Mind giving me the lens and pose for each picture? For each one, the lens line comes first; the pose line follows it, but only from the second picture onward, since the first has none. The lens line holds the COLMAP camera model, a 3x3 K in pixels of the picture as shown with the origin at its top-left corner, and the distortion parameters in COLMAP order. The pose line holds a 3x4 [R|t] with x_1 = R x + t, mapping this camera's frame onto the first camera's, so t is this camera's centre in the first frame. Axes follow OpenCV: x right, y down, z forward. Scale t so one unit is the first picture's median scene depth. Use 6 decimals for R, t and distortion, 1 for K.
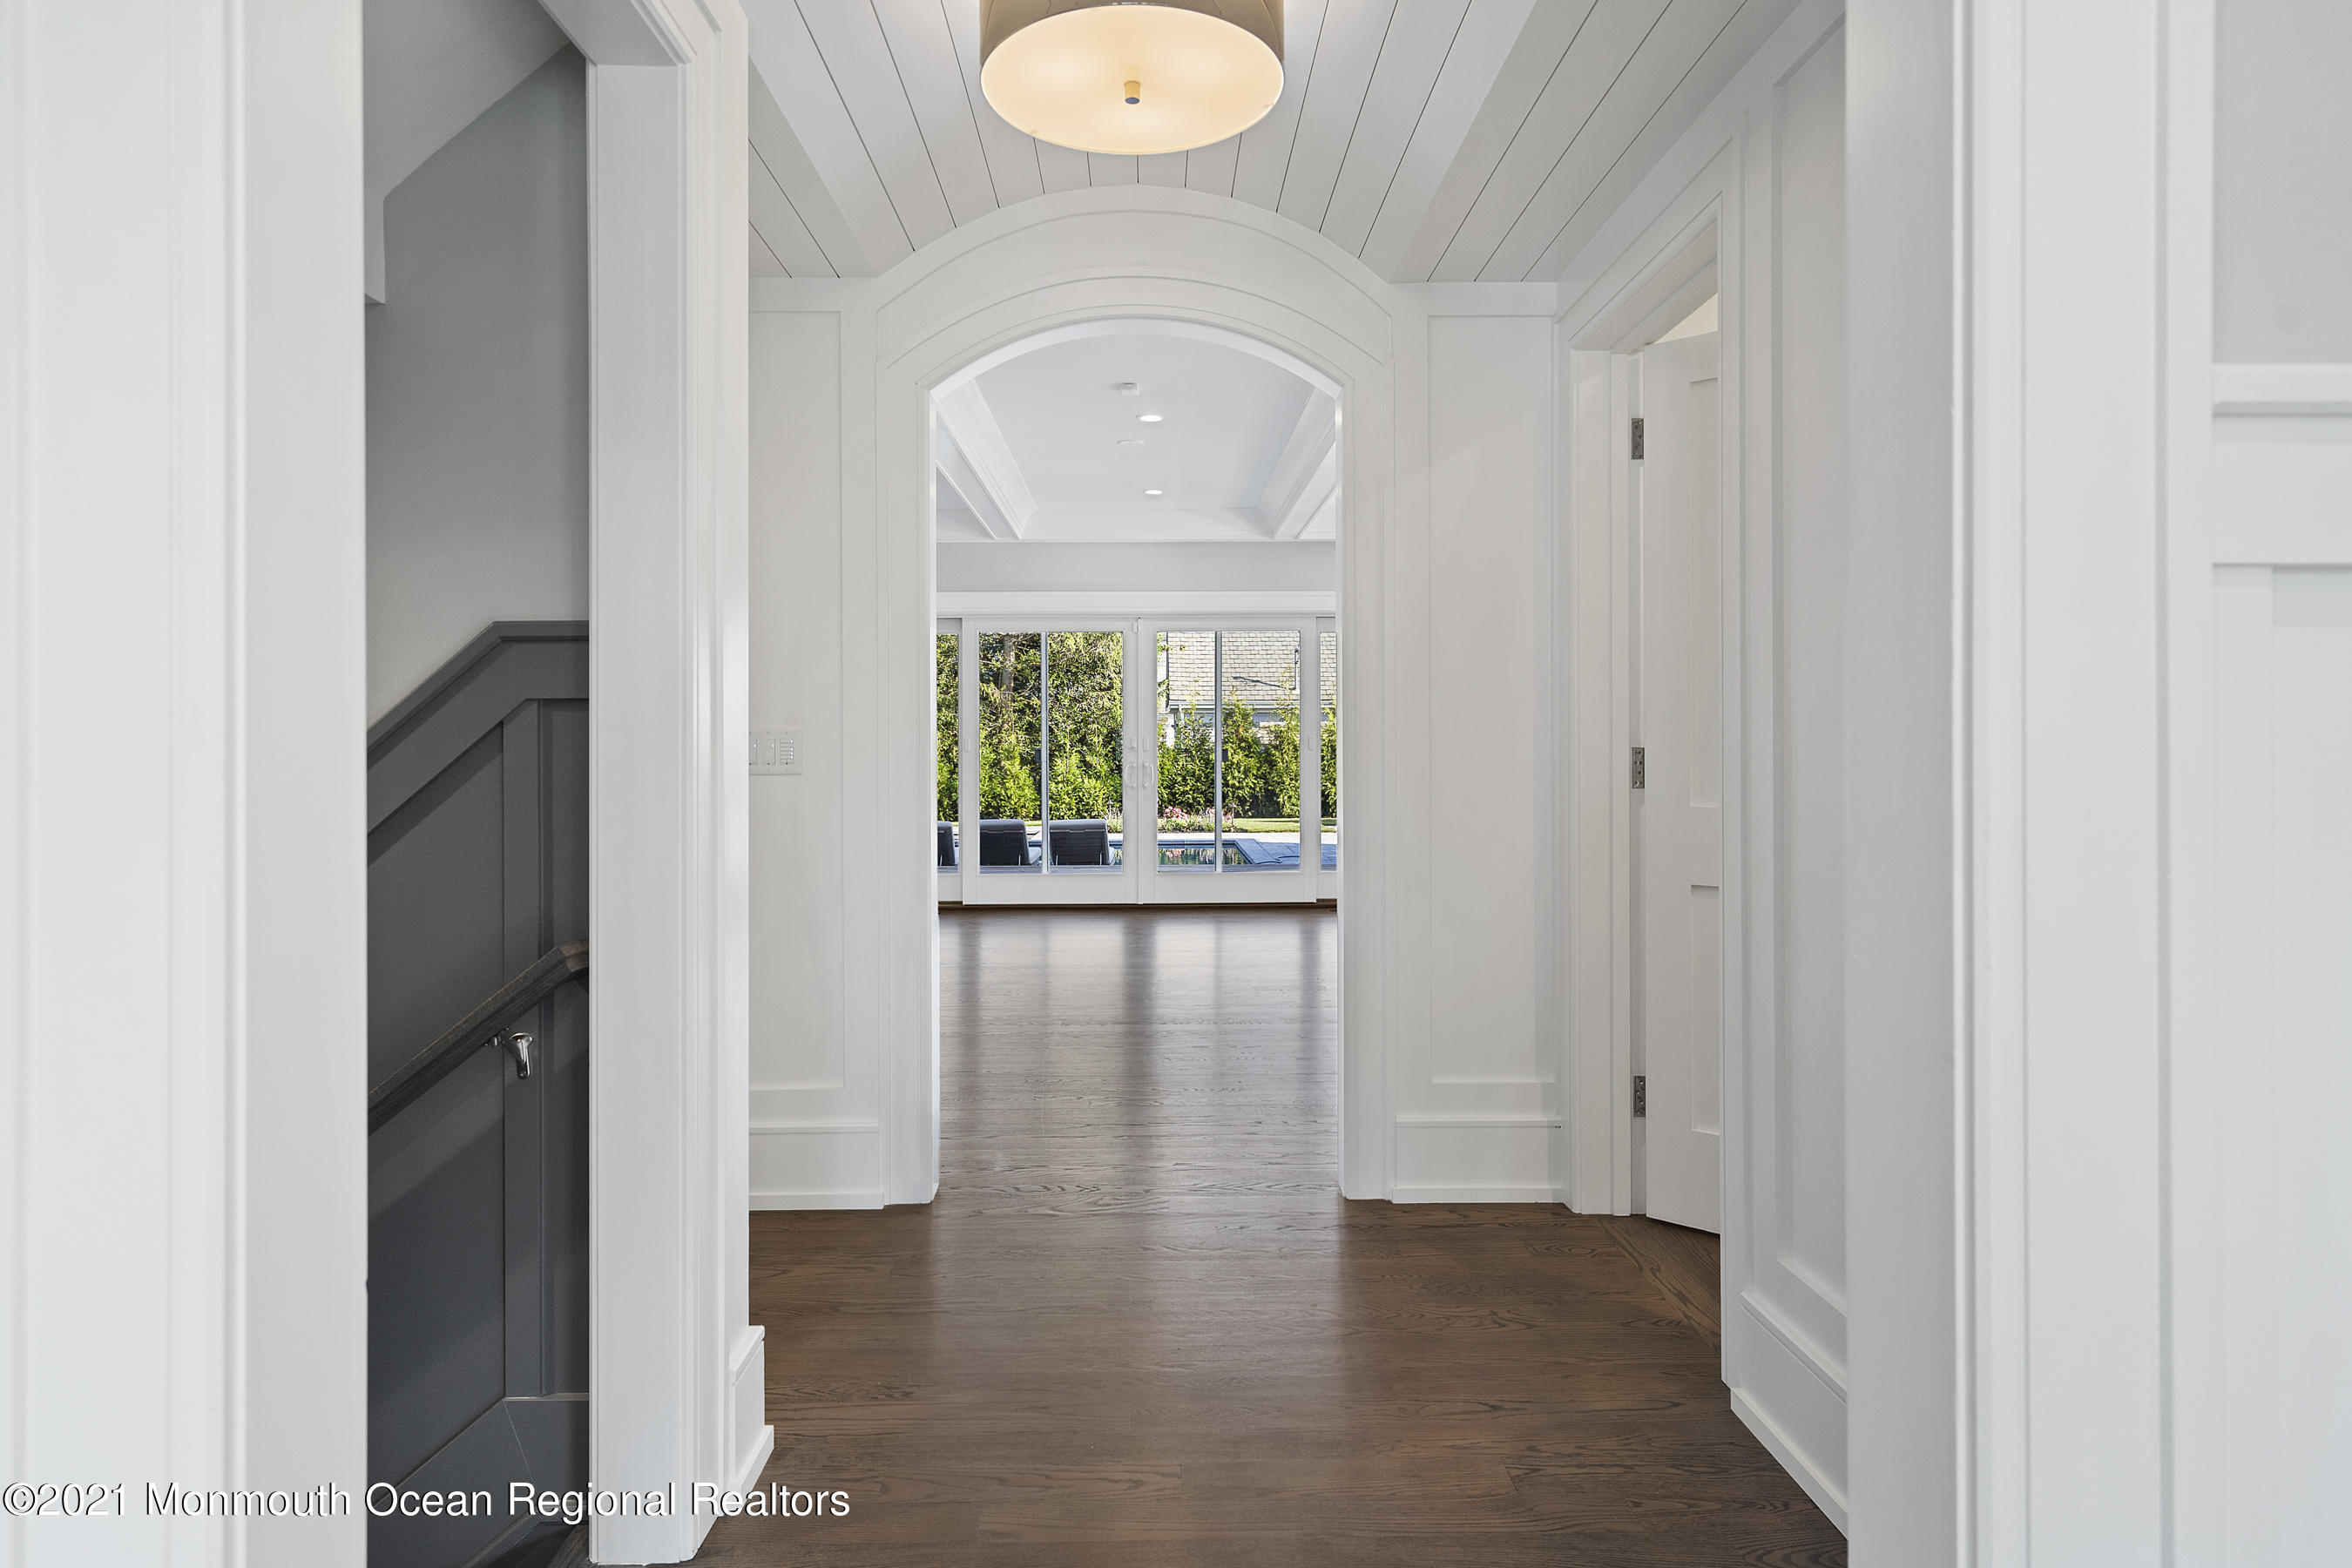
lens RADIAL K [[1309.5, 0, 1174.0], [0, 1309.5, 763.9], [0, 0, 1]] dist [0.000106, 0.004418]
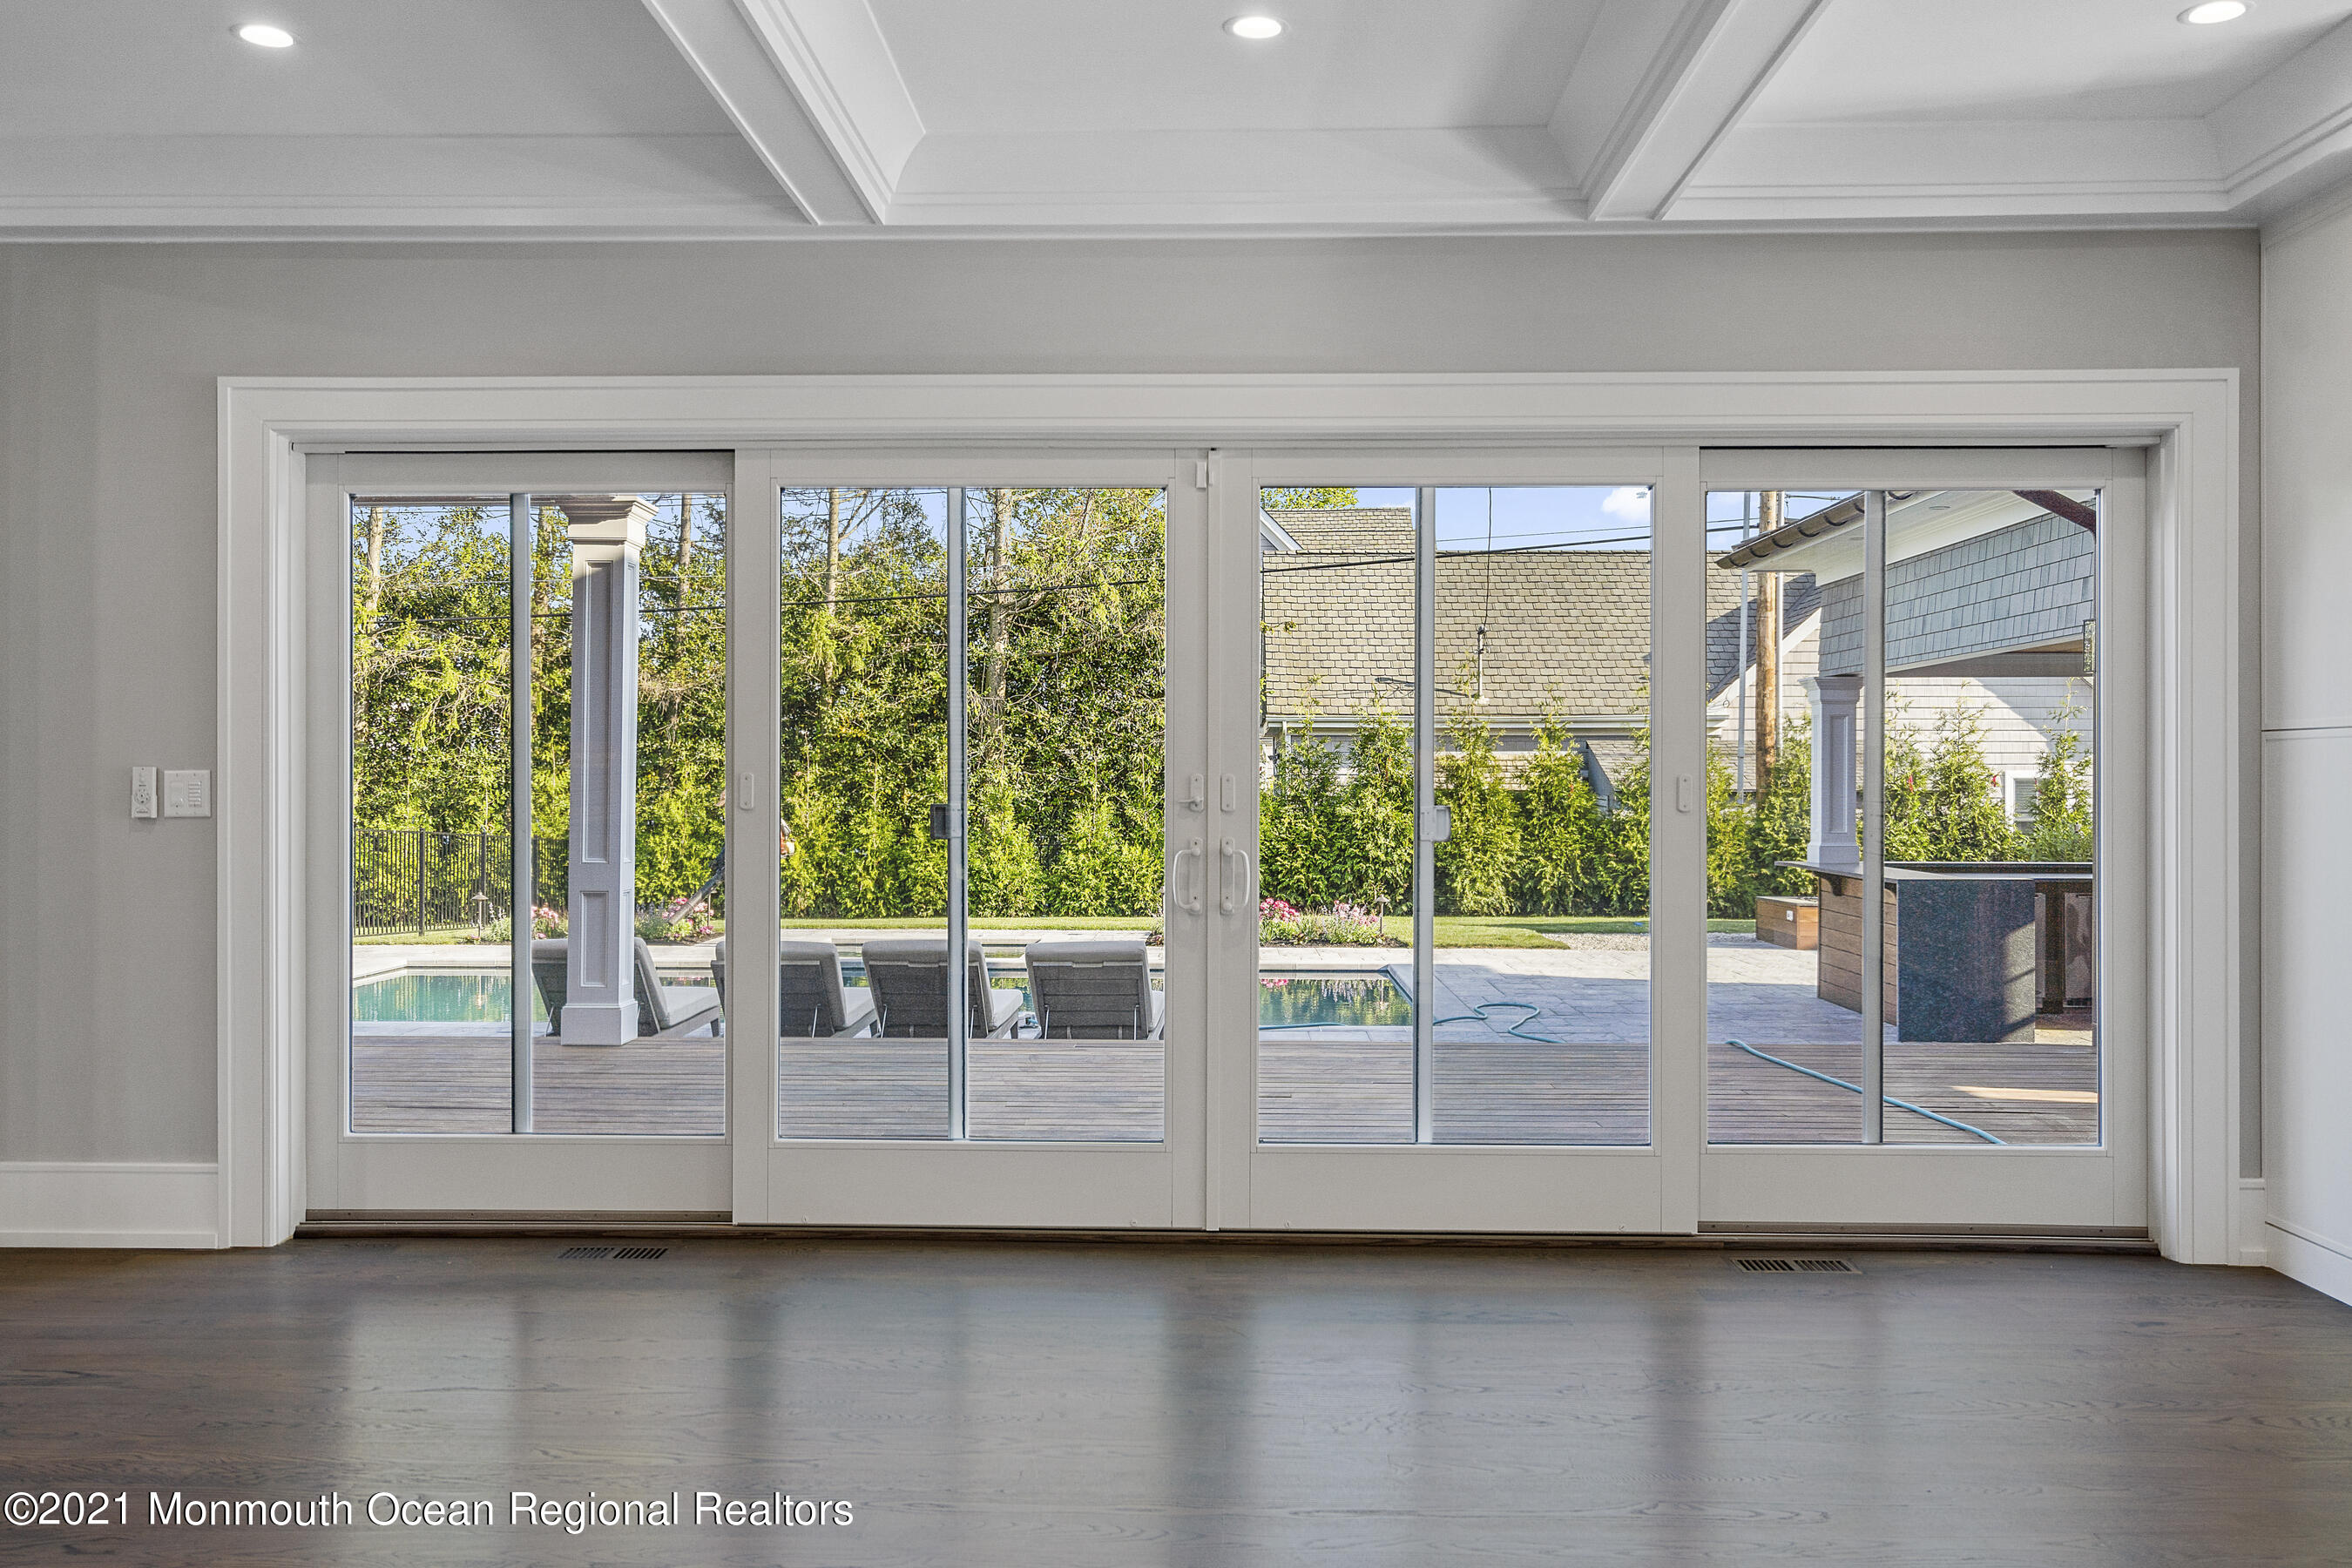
lens RADIAL K [[1894.7, 0, 1176.4], [0, 1894.7, 784.4], [0, 0, 1]] dist [-0.000555, -0.000027]
pose [[0.998832, 0.006639, -0.047868, -0.003388], [-0.007415, 0.999844, -0.016056, -0.002770], [0.047753, 0.016392, 0.998725, 0.146793]]
